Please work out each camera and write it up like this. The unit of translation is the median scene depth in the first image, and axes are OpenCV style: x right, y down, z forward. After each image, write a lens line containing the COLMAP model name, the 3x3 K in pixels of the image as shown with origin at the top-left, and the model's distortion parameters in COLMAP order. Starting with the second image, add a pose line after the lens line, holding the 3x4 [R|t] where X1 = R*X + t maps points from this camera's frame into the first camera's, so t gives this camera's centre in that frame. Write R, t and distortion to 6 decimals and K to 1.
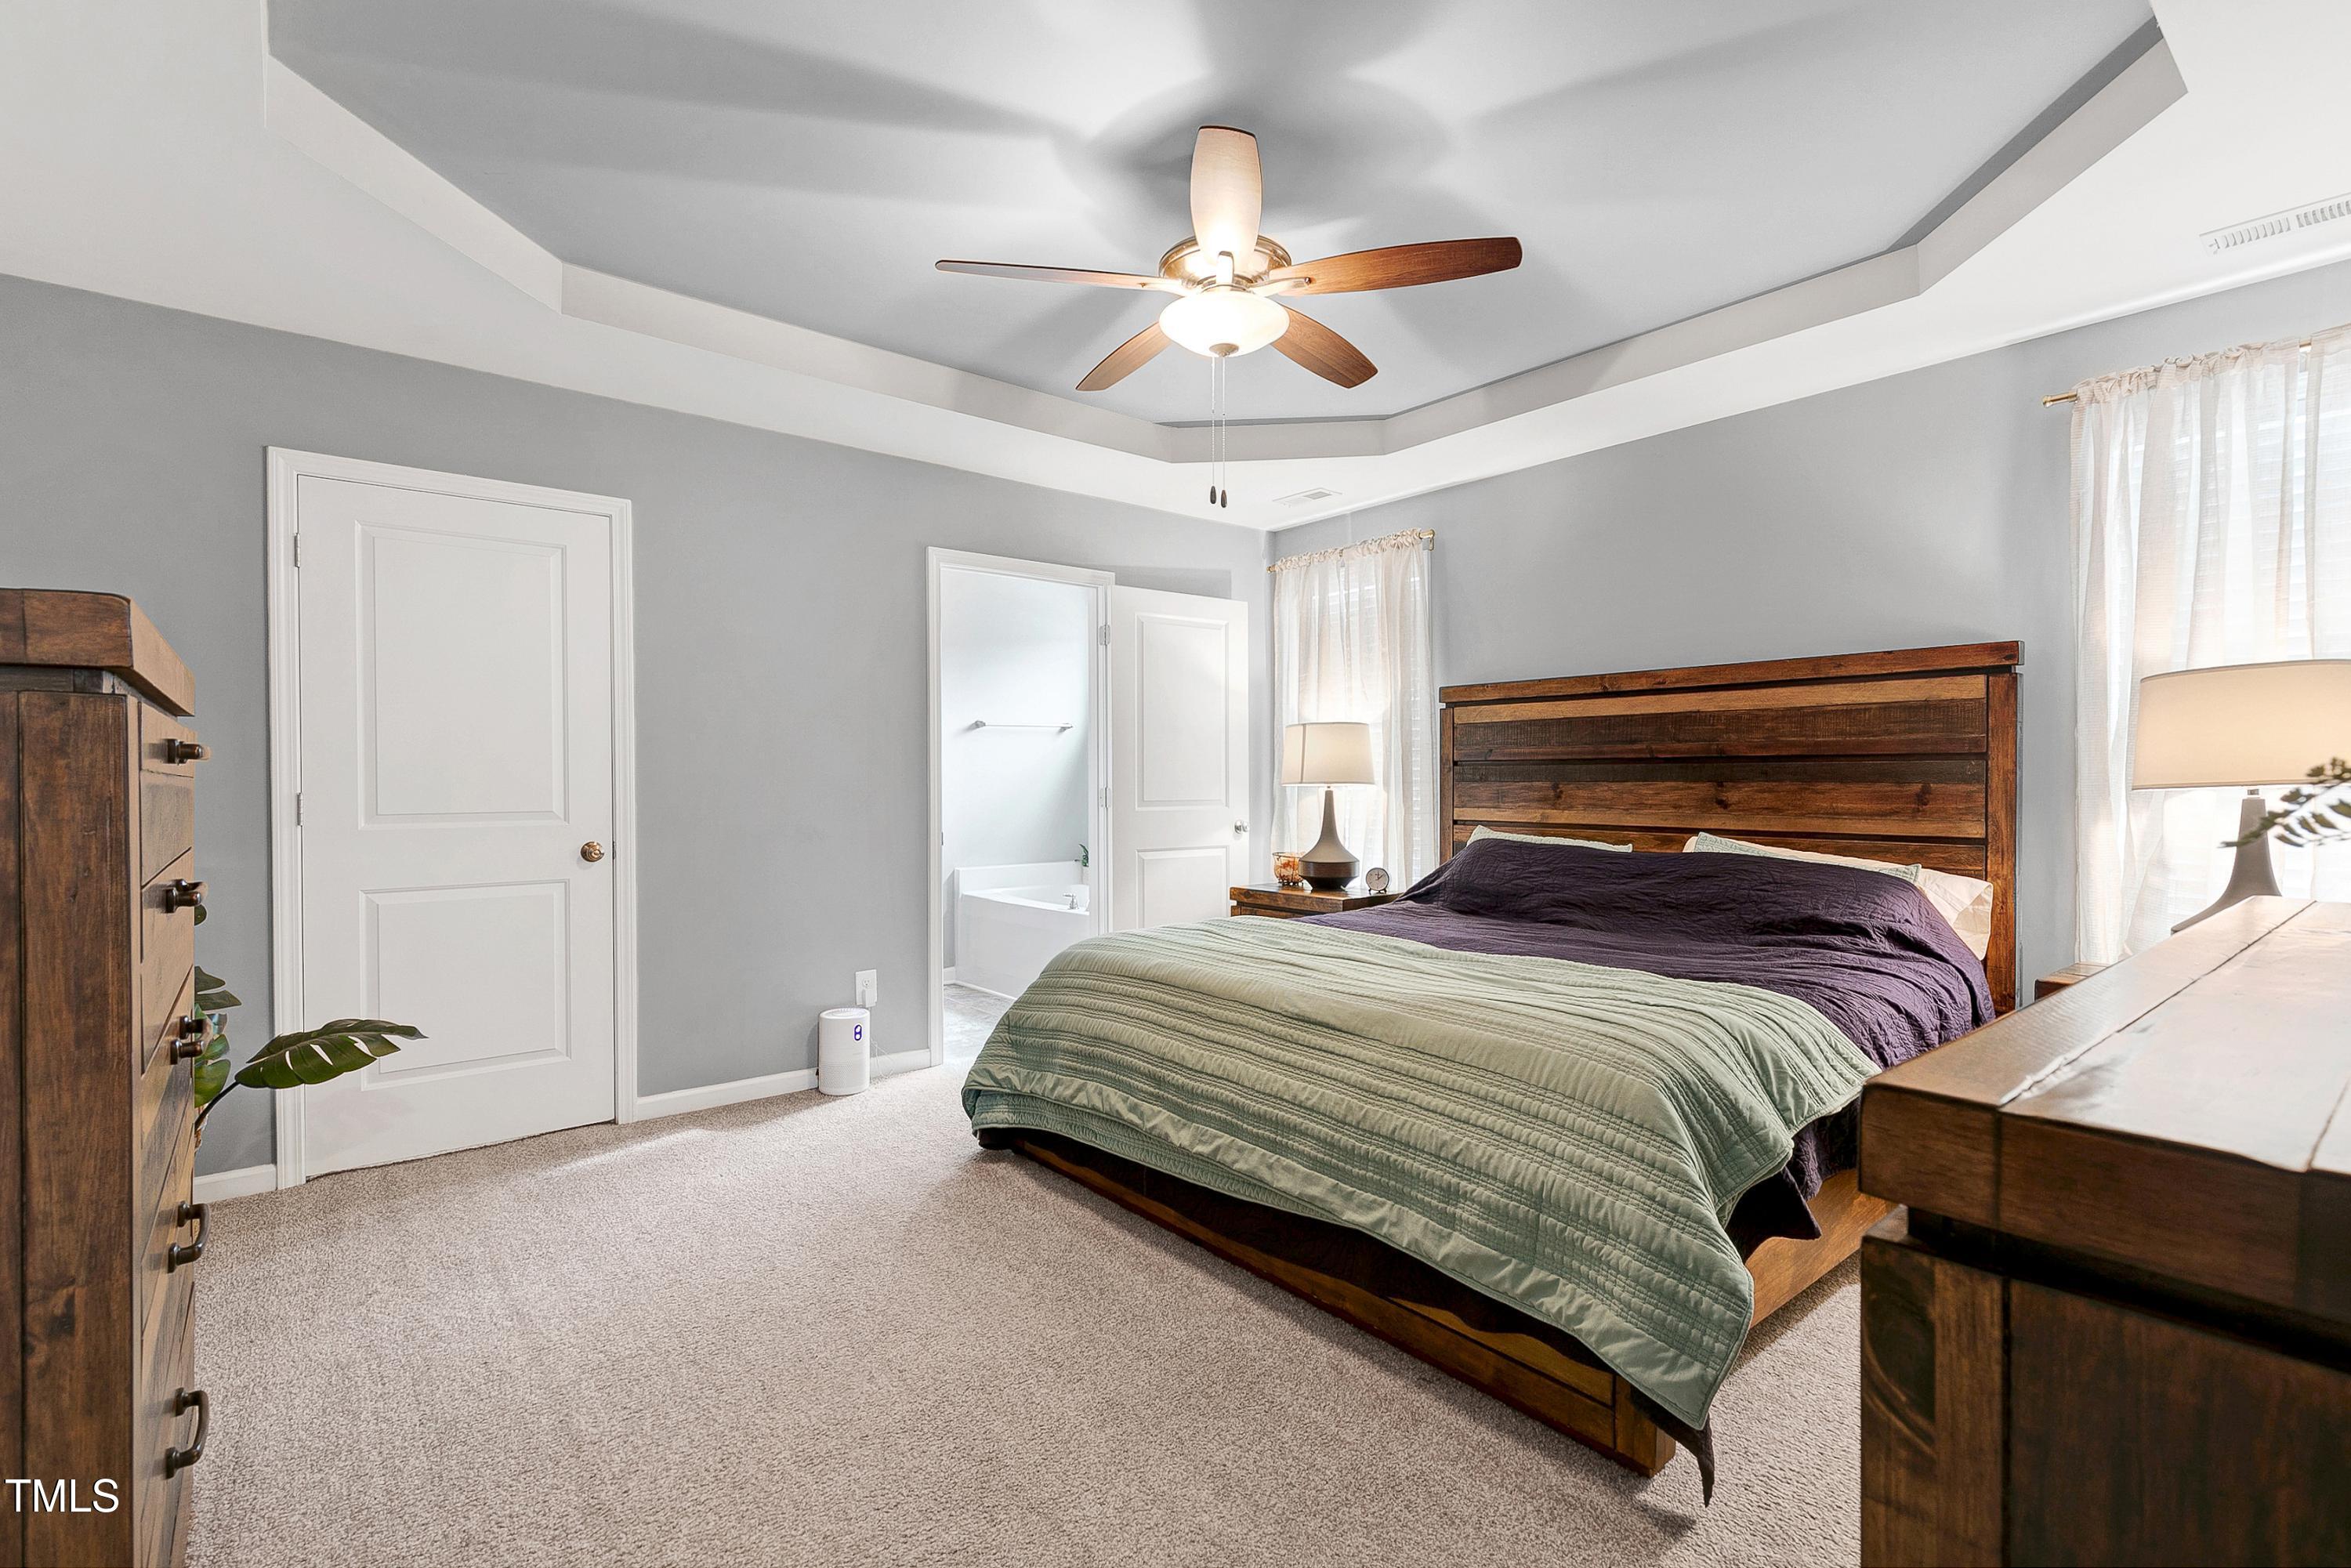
lens RADIAL K [[1071.3, 0, 1159.9], [0, 1071.3, 780.8], [0, 0, 1]] dist [0.010441, -0.002462]
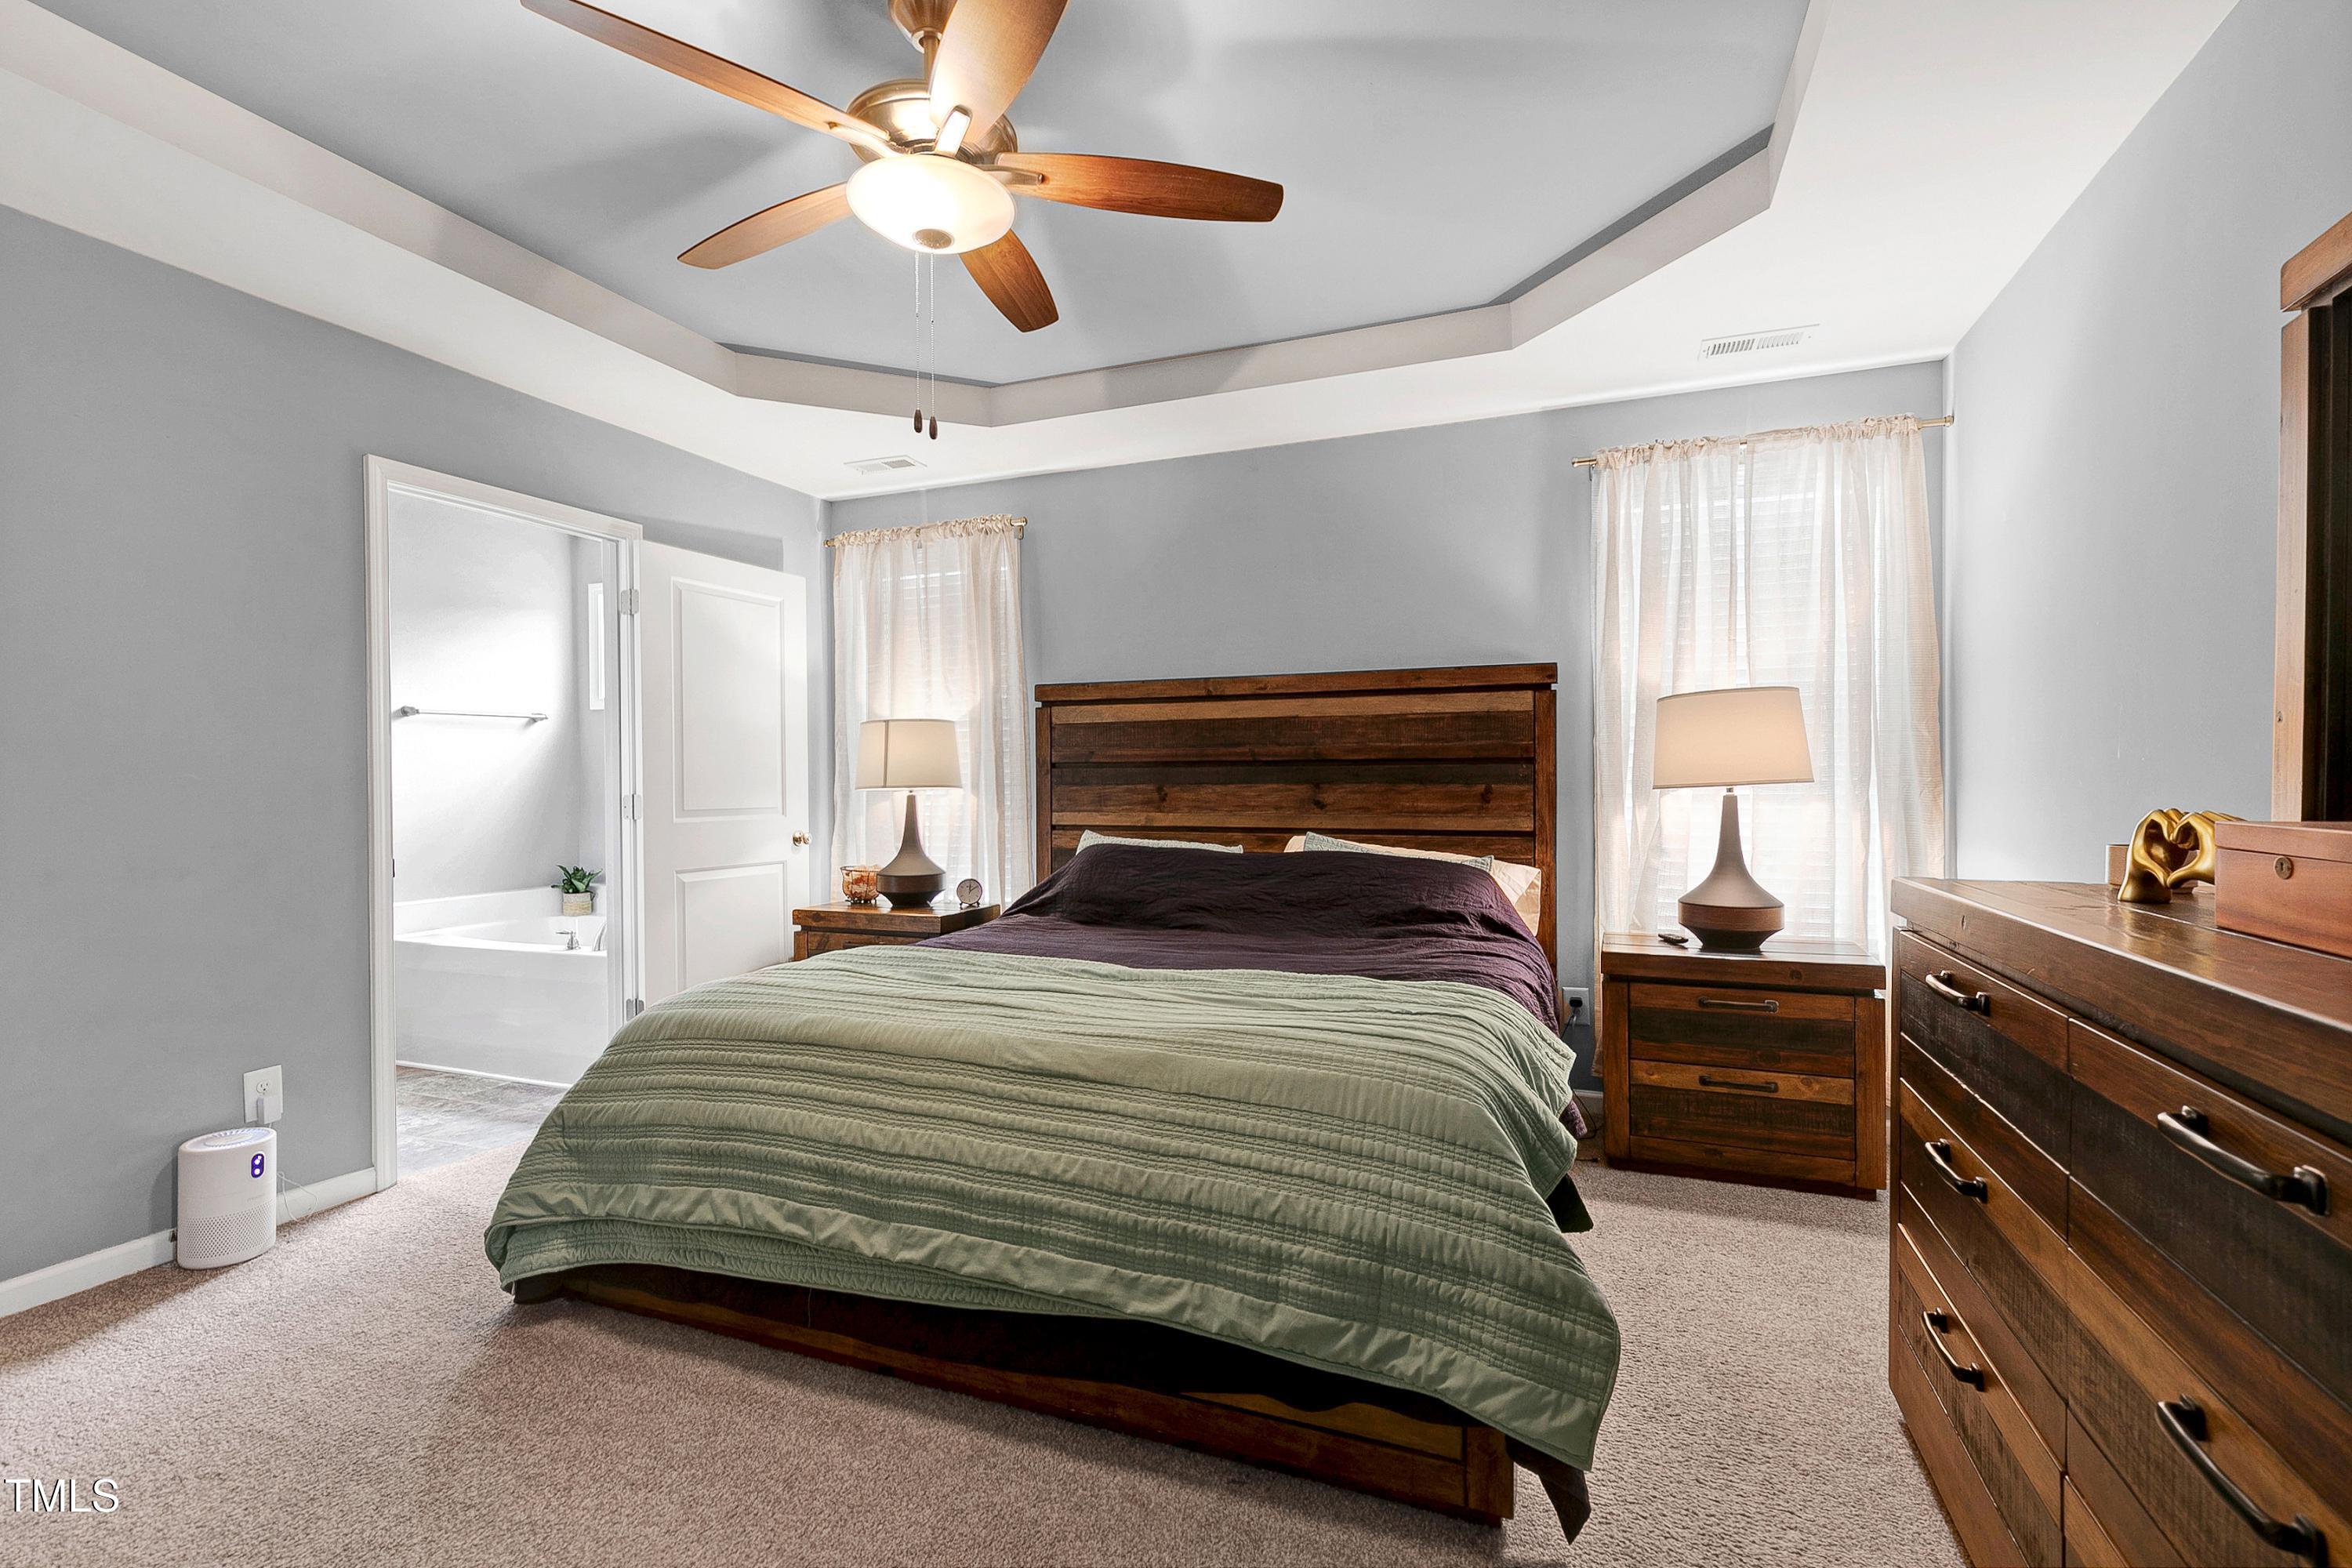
lens RADIAL K [[1071.8, 0, 1180.1], [0, 1071.8, 784.2], [0, 0, 1]] dist [0.010441, -0.002462]
pose [[0.875046, -0.003747, 0.484026, -0.130045], [0.004080, 0.999992, 0.000365, 0.000606], [-0.484023, 0.001656, 0.875054, 0.171842]]
